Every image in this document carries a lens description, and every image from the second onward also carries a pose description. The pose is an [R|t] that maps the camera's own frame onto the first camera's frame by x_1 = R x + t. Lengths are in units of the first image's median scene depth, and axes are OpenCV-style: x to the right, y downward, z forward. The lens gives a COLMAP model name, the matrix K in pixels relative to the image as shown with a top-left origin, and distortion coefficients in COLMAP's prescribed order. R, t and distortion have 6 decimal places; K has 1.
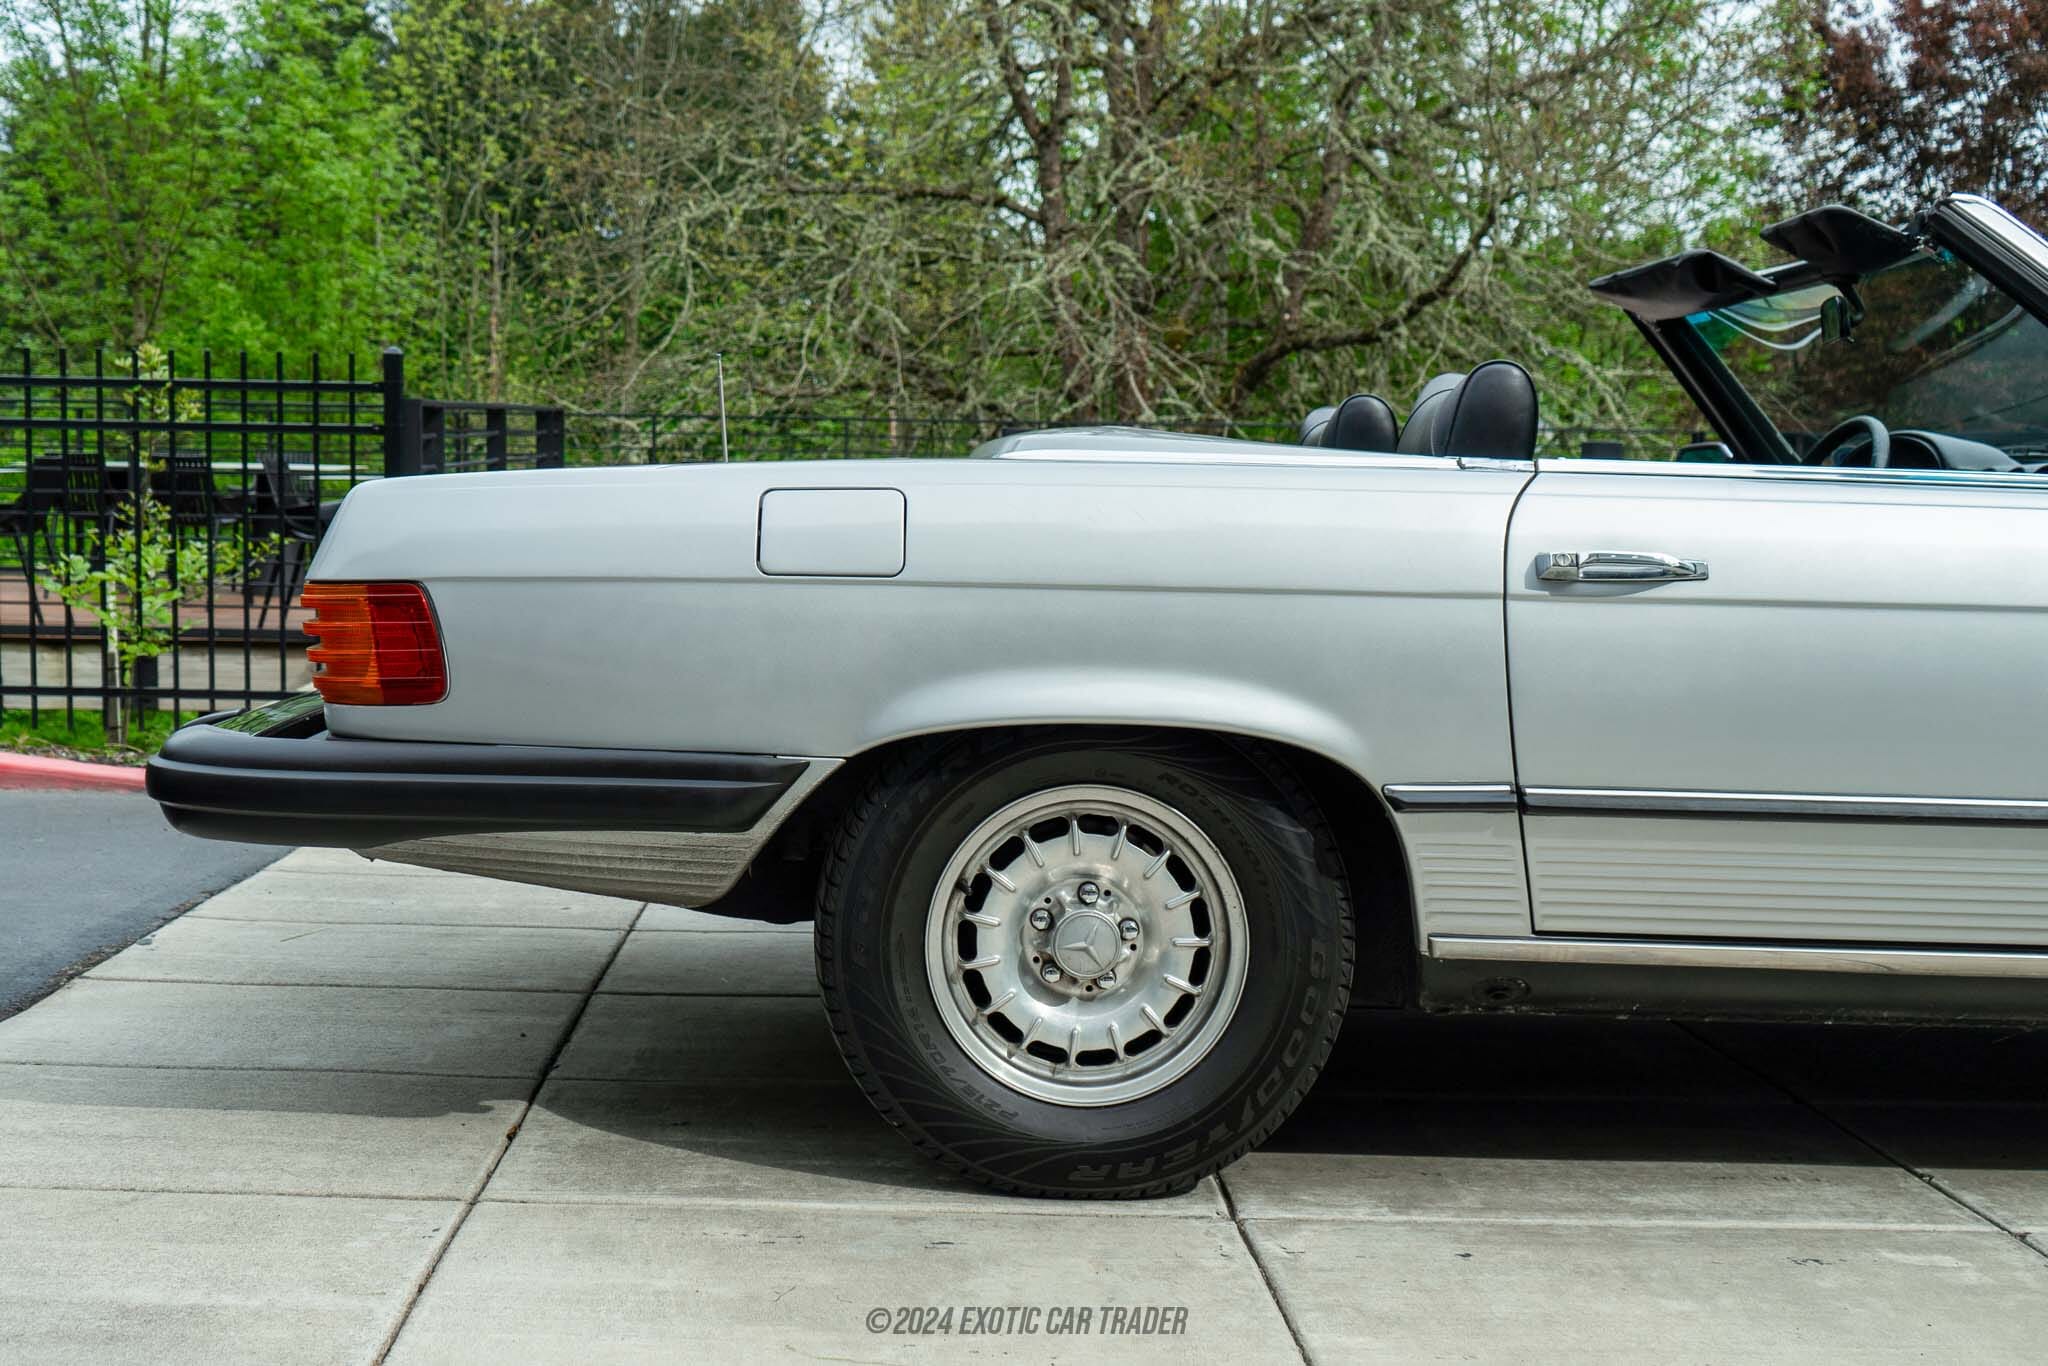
lens RADIAL K [[2204.0, 0, 1028.8], [0, 2204.0, 621.9], [0, 0, 1]] dist [-0.017936, -0.005016]
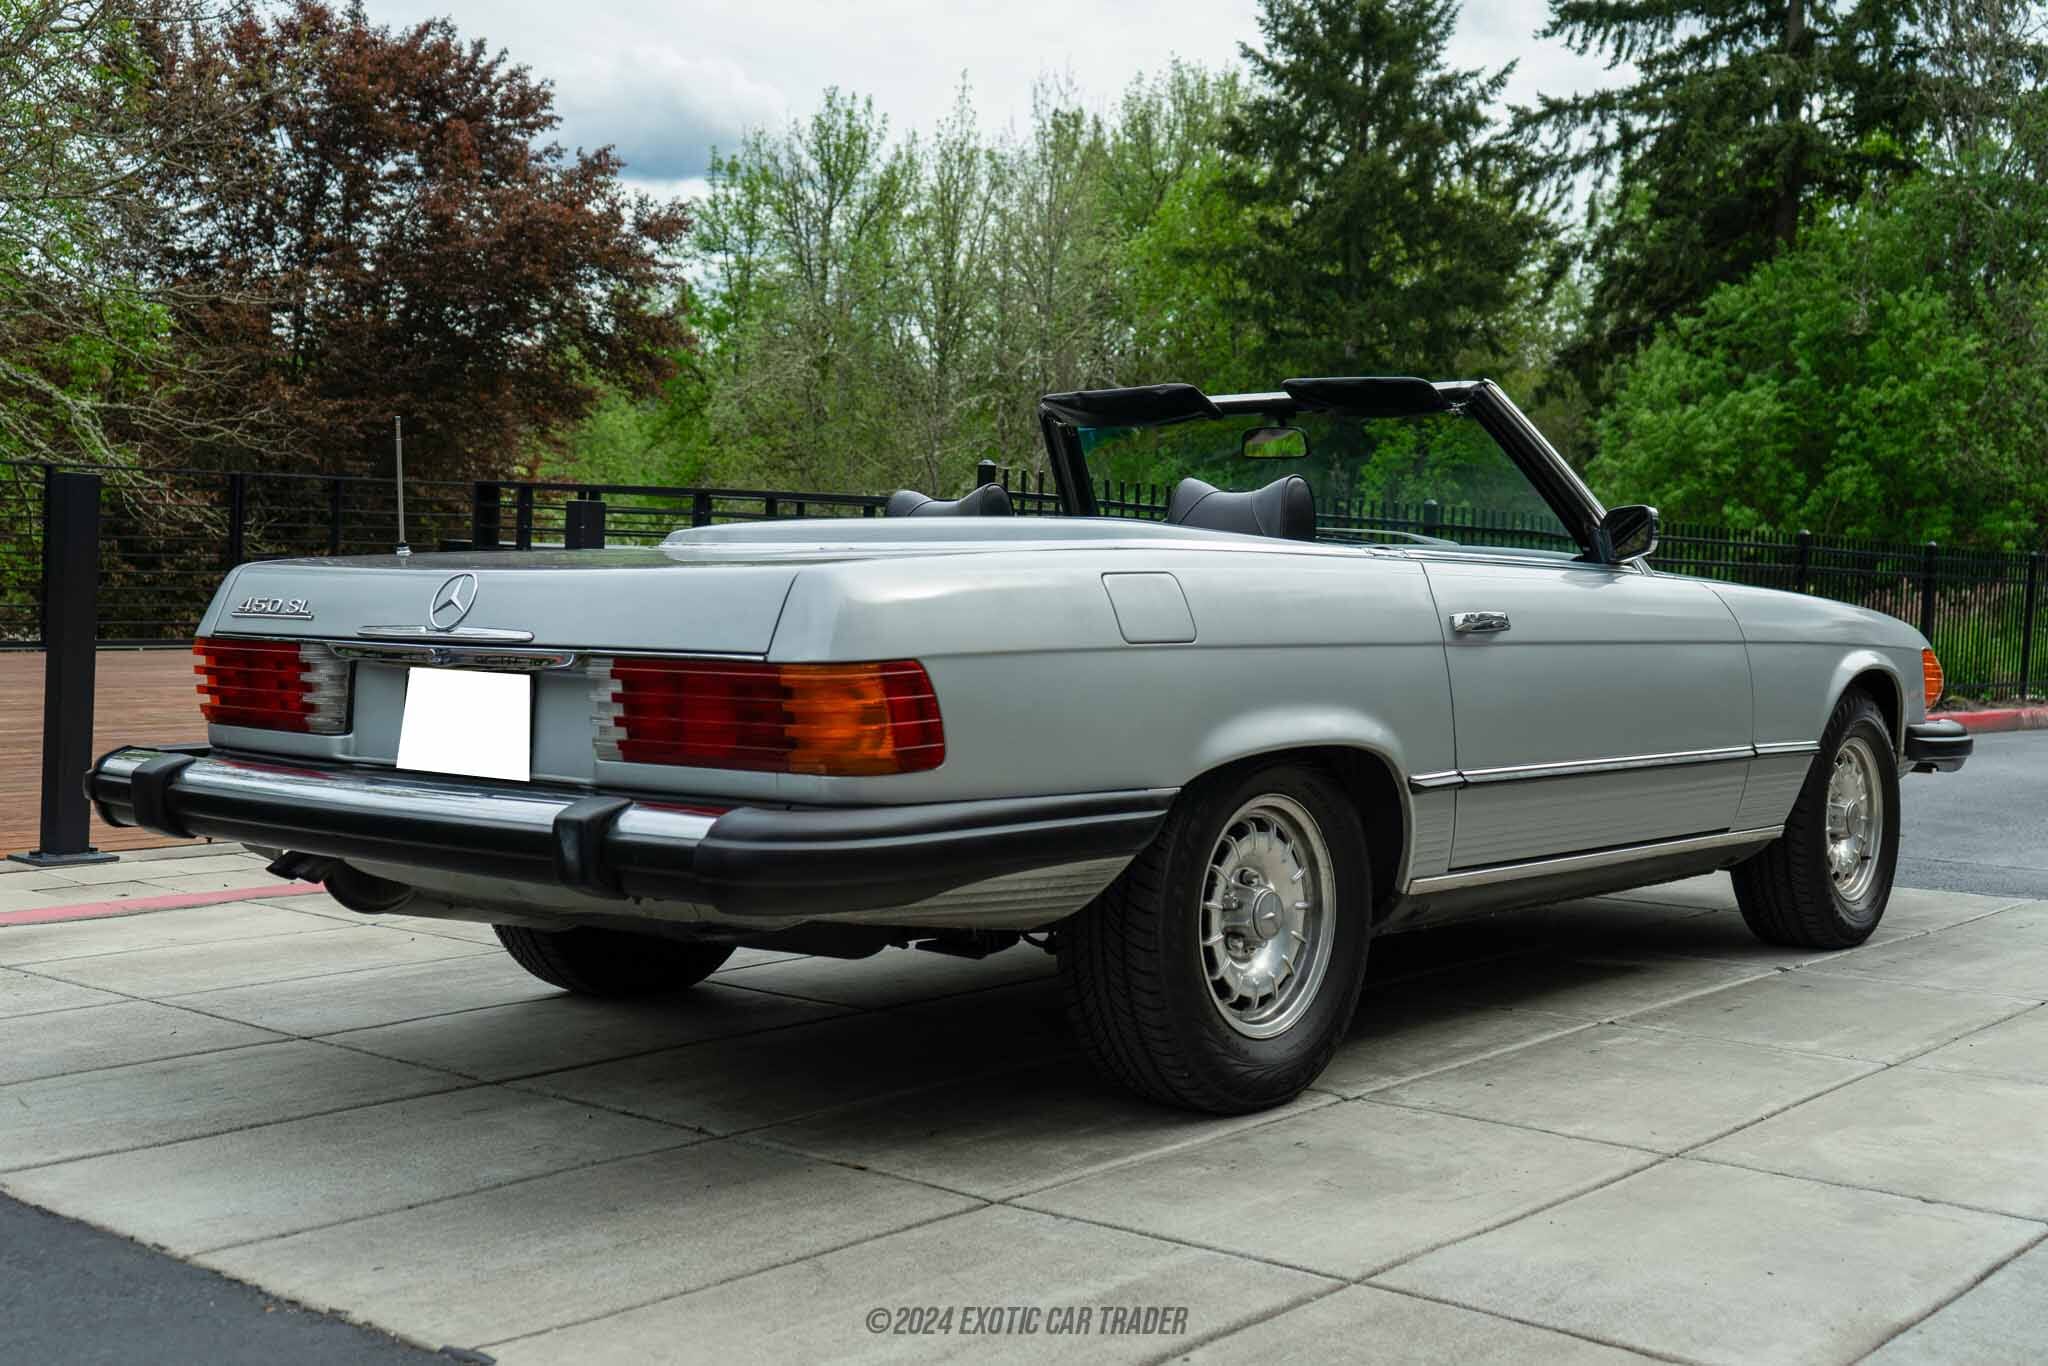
lens RADIAL K [[2243.4, 0, 1024.0], [0, 2243.4, 683.0], [0, 0, 1]] dist [-0.001137, -0.002907]
pose [[0.641043, -0.042261, 0.766341, -1.090283], [0.037348, 0.999018, 0.023850, -0.030720], [-0.766596, 0.013332, 0.641991, 0.242239]]
